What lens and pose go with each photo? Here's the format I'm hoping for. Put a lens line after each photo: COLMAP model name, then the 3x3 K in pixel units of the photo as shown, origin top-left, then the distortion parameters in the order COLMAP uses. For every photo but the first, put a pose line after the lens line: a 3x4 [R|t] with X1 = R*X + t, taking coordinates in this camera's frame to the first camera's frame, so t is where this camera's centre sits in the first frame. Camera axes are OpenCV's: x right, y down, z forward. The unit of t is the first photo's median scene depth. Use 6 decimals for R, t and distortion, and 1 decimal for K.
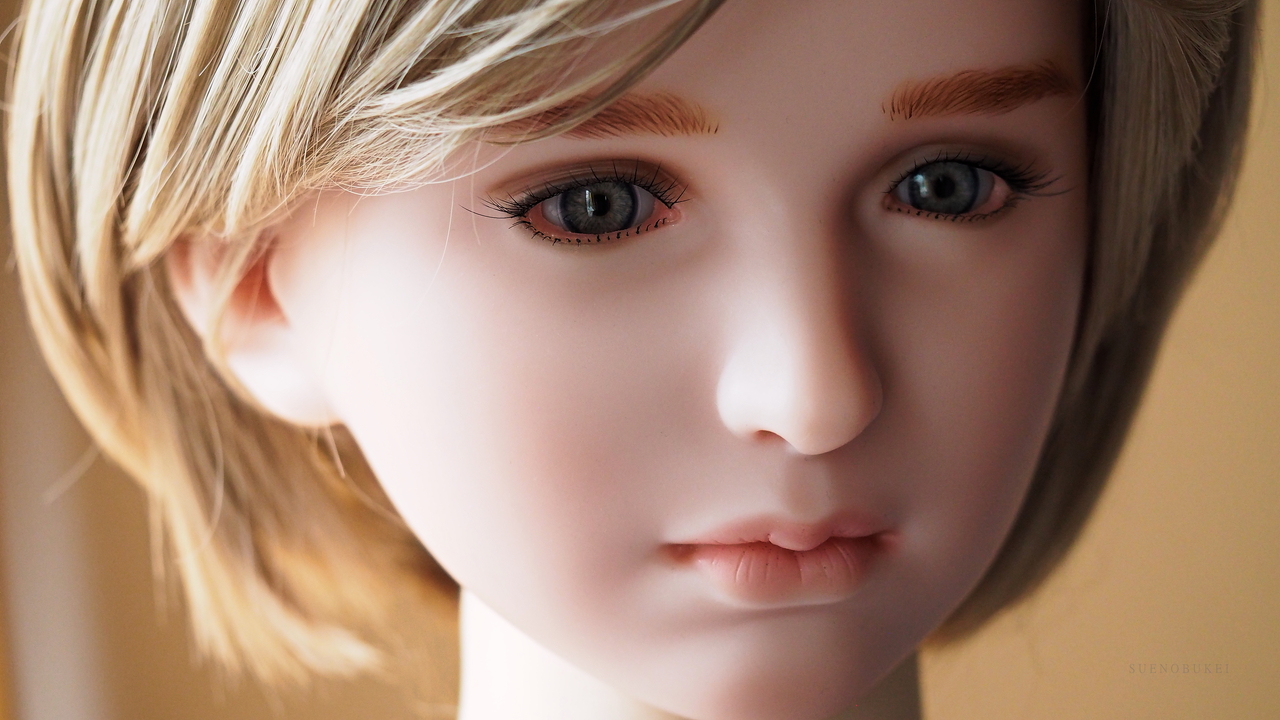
lens RADIAL K [[4654.1, 0, 640.0], [0, 4654.1, 360.0], [0, 0, 1]] dist [-0.182281, 0.143153]
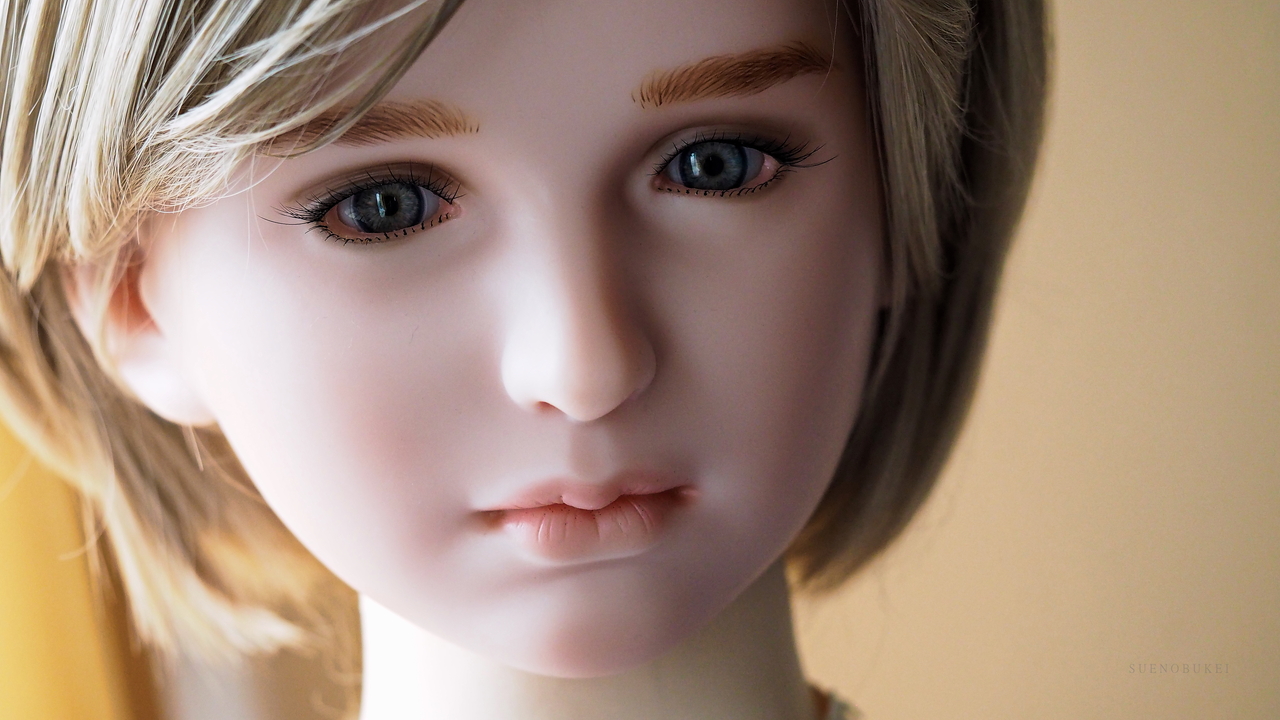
lens RADIAL K [[4654.1, 0, 640.0], [0, 4654.1, 360.0], [0, 0, 1]] dist [-0.182281, 0.143153]
pose [[0.990923, -0.068649, -0.115585, 0.173646], [0.068636, 0.997633, -0.004095, 0.011386], [0.115593, -0.003876, 0.993289, -0.078346]]
